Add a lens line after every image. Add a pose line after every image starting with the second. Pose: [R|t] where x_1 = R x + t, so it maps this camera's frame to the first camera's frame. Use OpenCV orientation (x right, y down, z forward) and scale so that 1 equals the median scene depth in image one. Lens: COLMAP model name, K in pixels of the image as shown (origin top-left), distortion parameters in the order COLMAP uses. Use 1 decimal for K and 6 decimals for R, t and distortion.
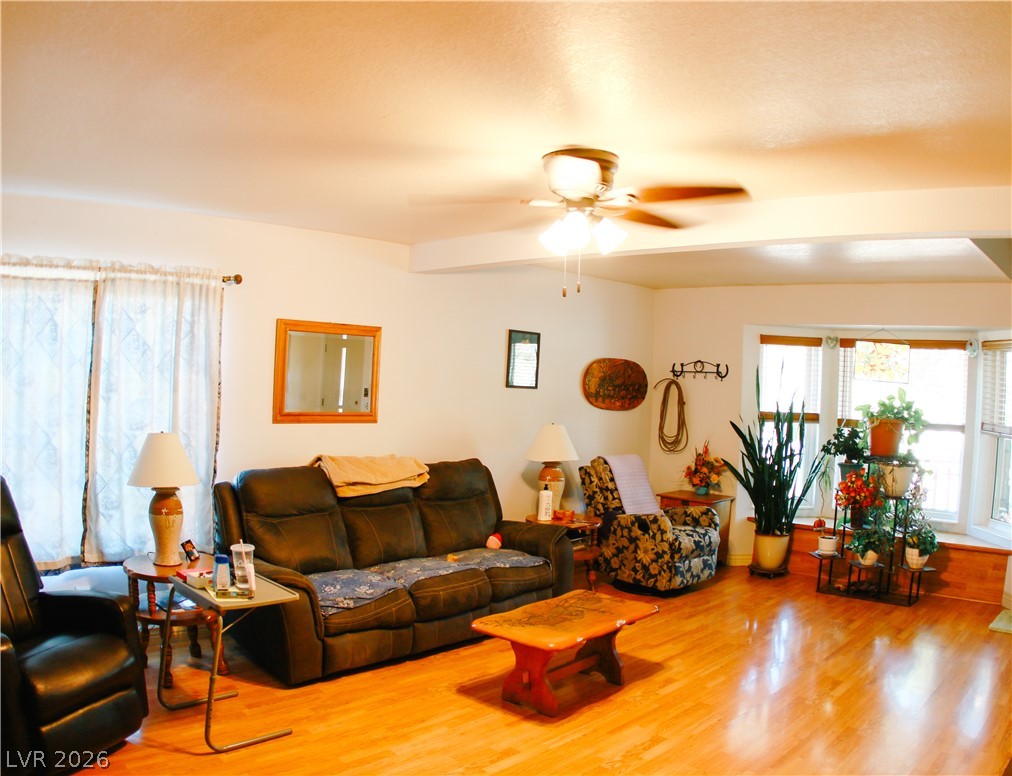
lens RADIAL K [[795.6, 0, 522.8], [0, 795.6, 402.9], [0, 0, 1]] dist [-0.330017, 0.113107]
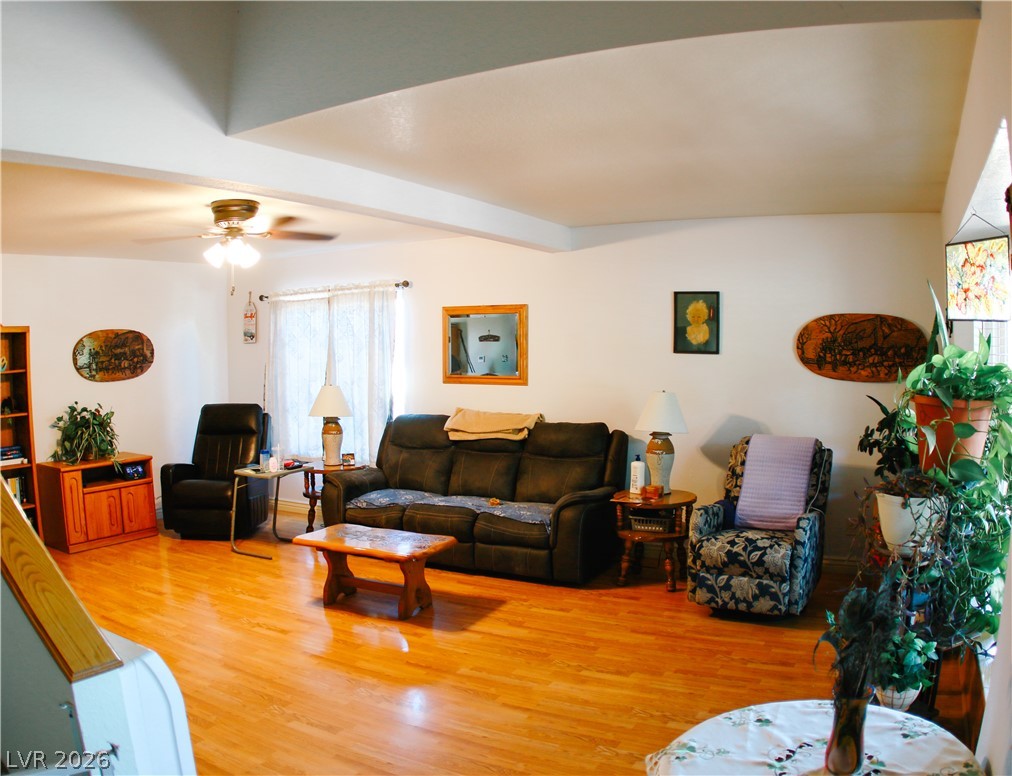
lens RADIAL K [[795.6, 0, 522.8], [0, 795.6, 402.9], [0, 0, 1]] dist [-0.330017, 0.113107]
pose [[0.272962, 0.017888, -0.961859, 1.061469], [-0.018656, 0.999738, 0.013299, 0.038847], [0.961844, 0.014314, 0.273224, 0.744599]]
